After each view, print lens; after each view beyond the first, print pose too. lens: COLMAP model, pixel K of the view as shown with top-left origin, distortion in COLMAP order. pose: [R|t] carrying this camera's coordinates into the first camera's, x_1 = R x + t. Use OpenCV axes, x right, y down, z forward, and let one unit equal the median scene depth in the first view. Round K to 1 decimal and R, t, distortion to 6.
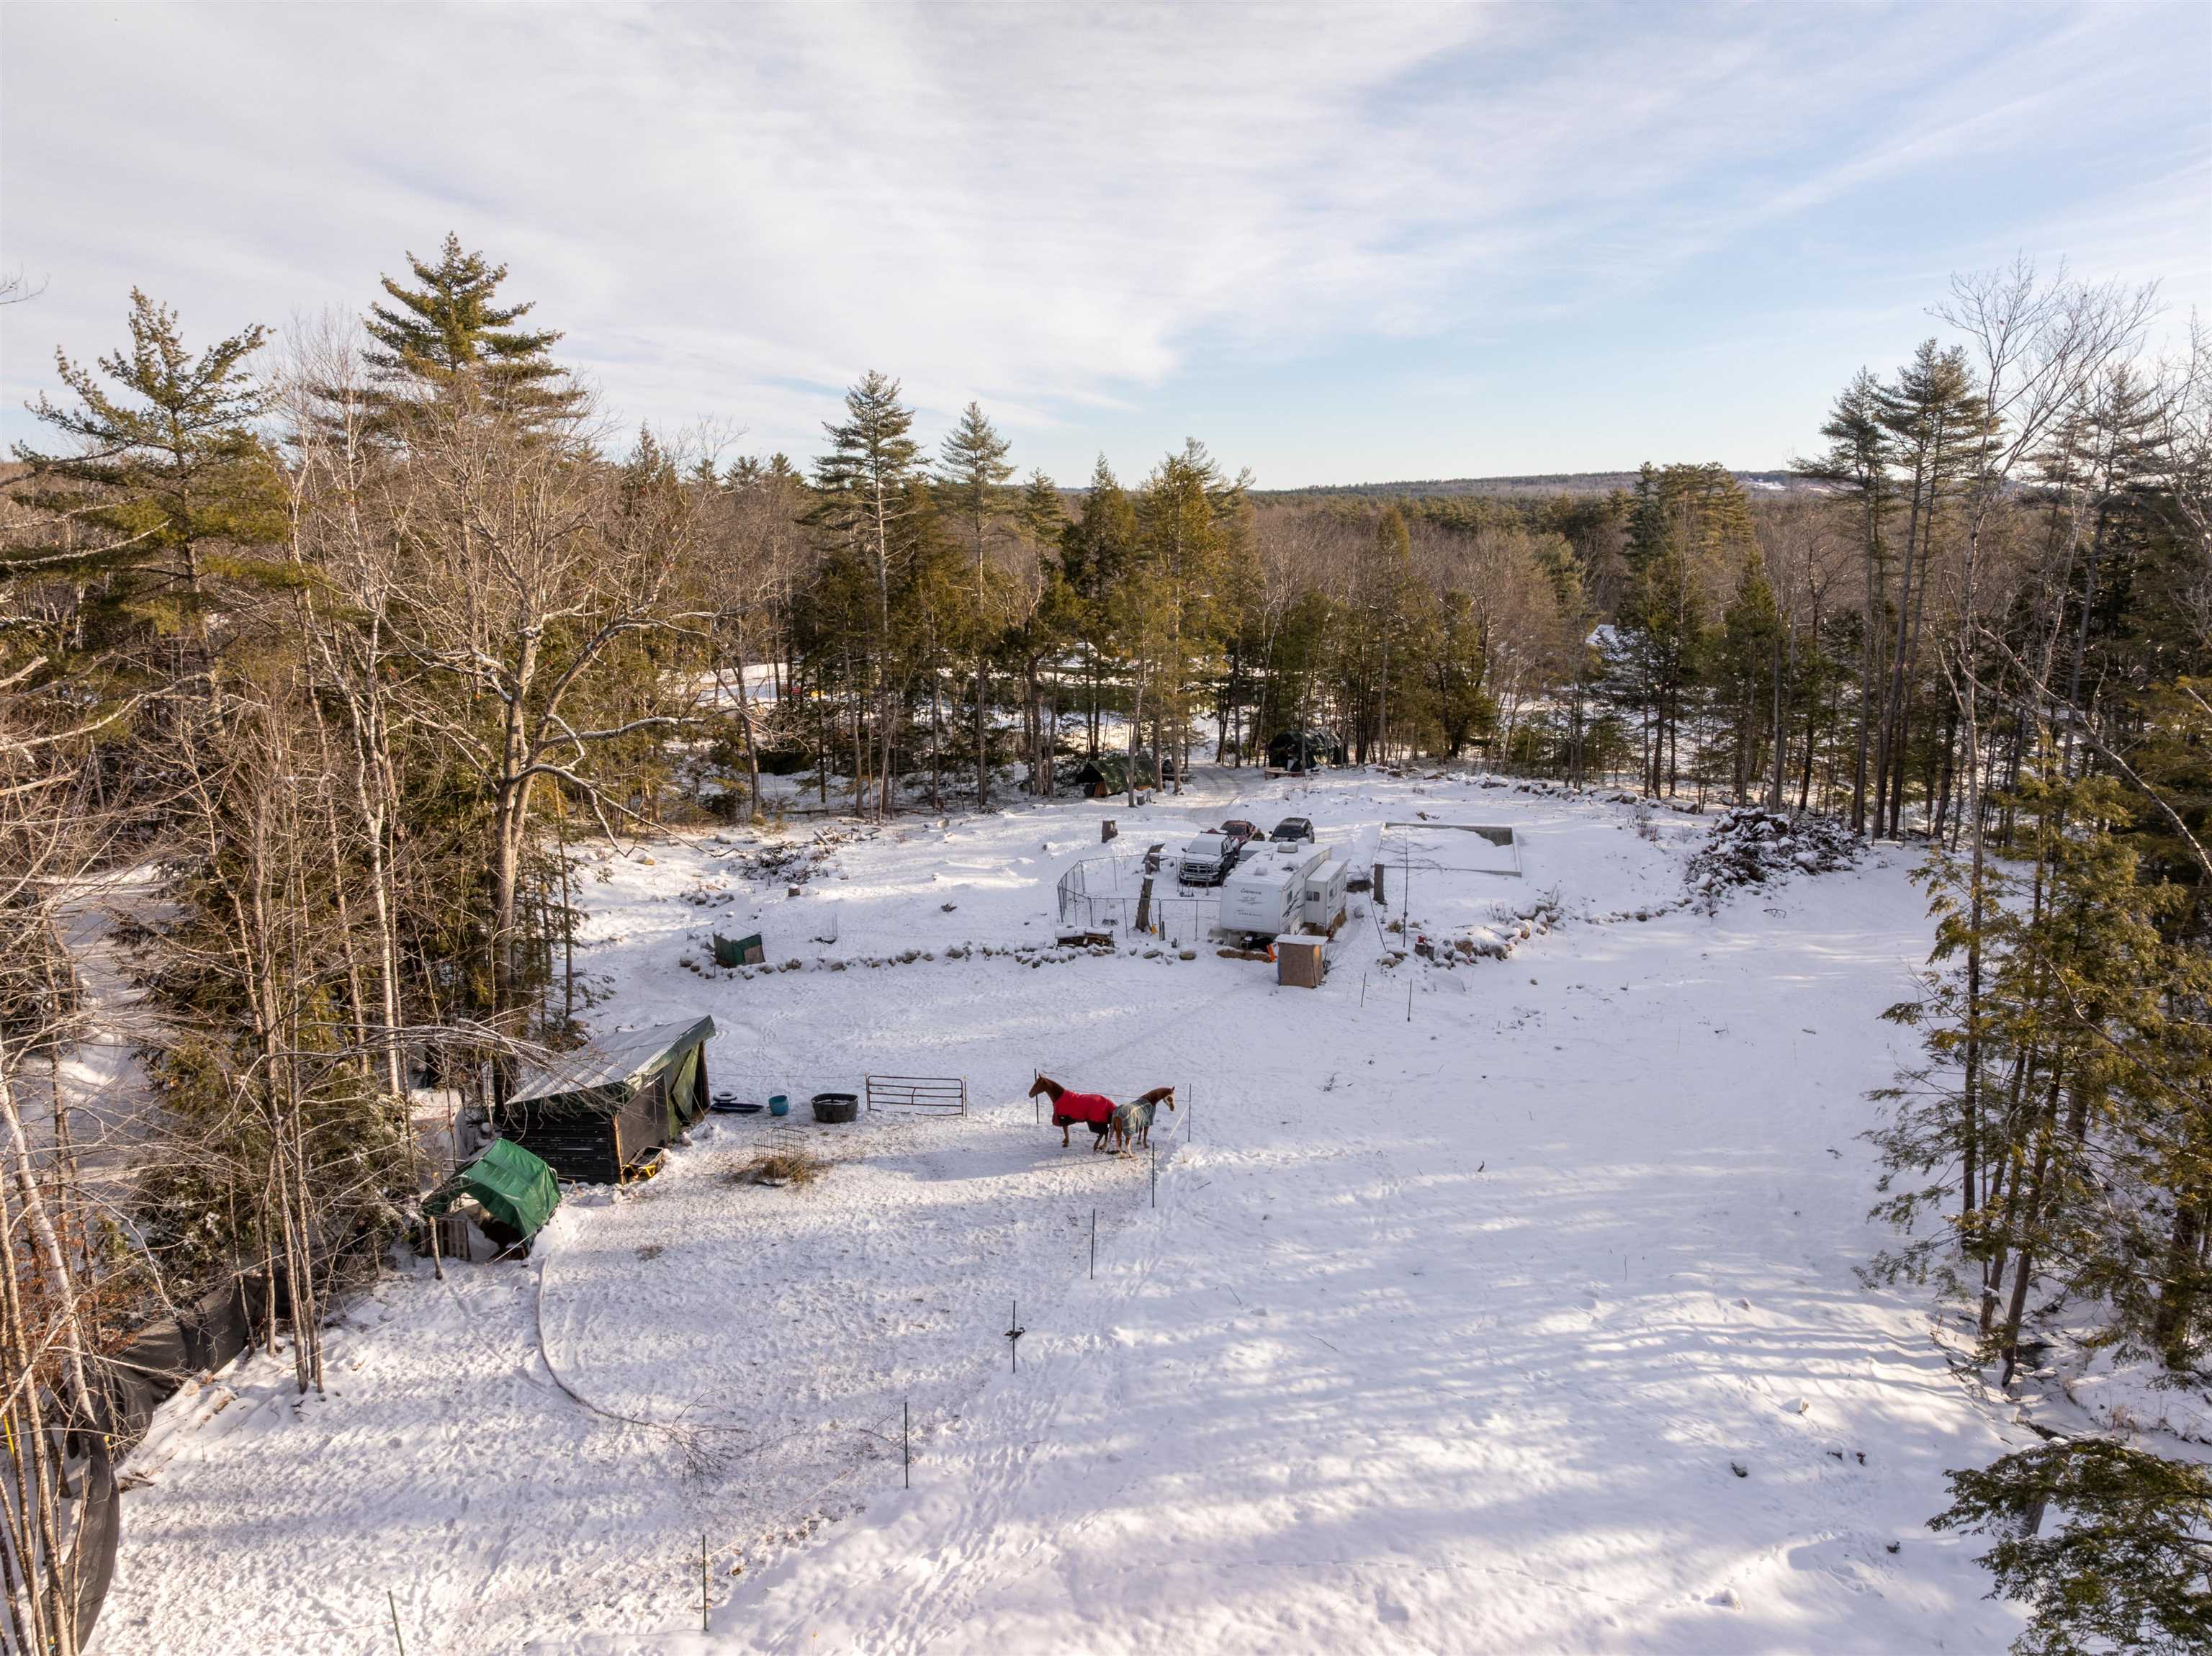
lens RADIAL K [[1538.6, 0, 1098.9], [0, 1538.6, 823.2], [0, 0, 1]] dist [-0.037487, -0.007747]
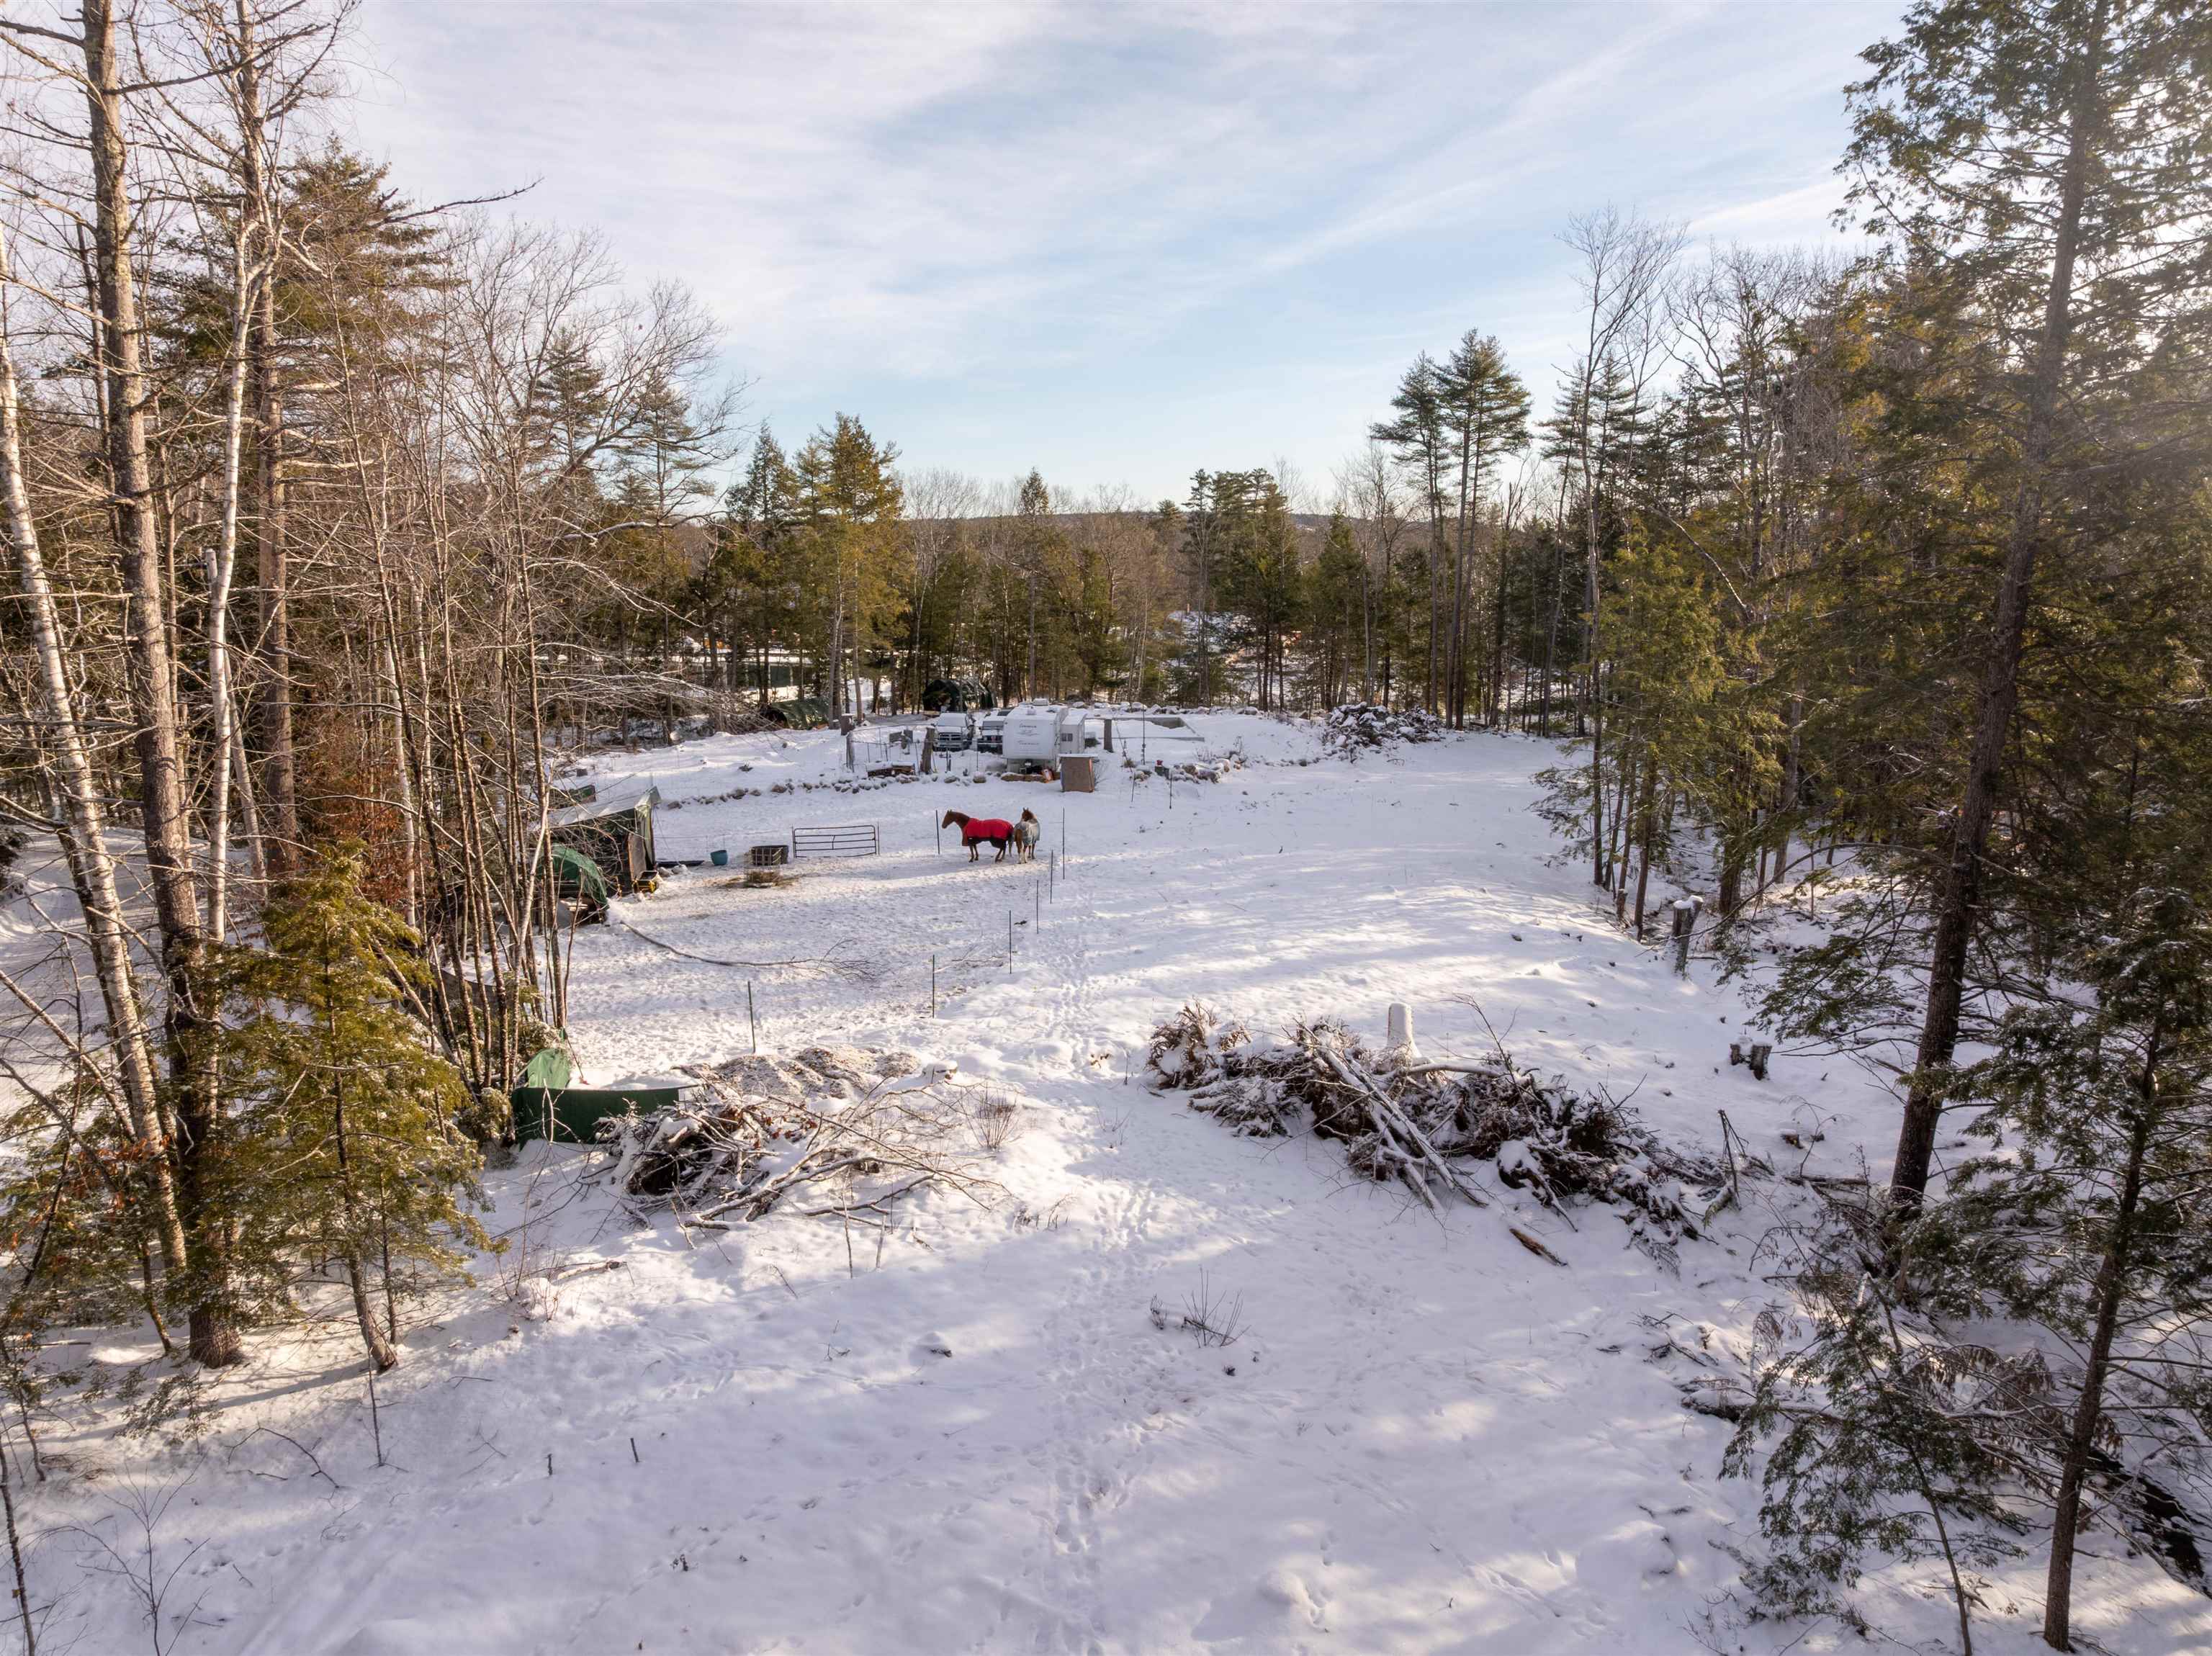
lens RADIAL K [[1538.6, 0, 1098.9], [0, 1538.6, 823.2], [0, 0, 1]] dist [-0.037487, -0.007747]
pose [[0.955761, -0.041346, 0.291225, -0.165191], [0.047223, 0.998797, -0.013176, 0.112448], [-0.290330, 0.026345, 0.956564, -0.148541]]
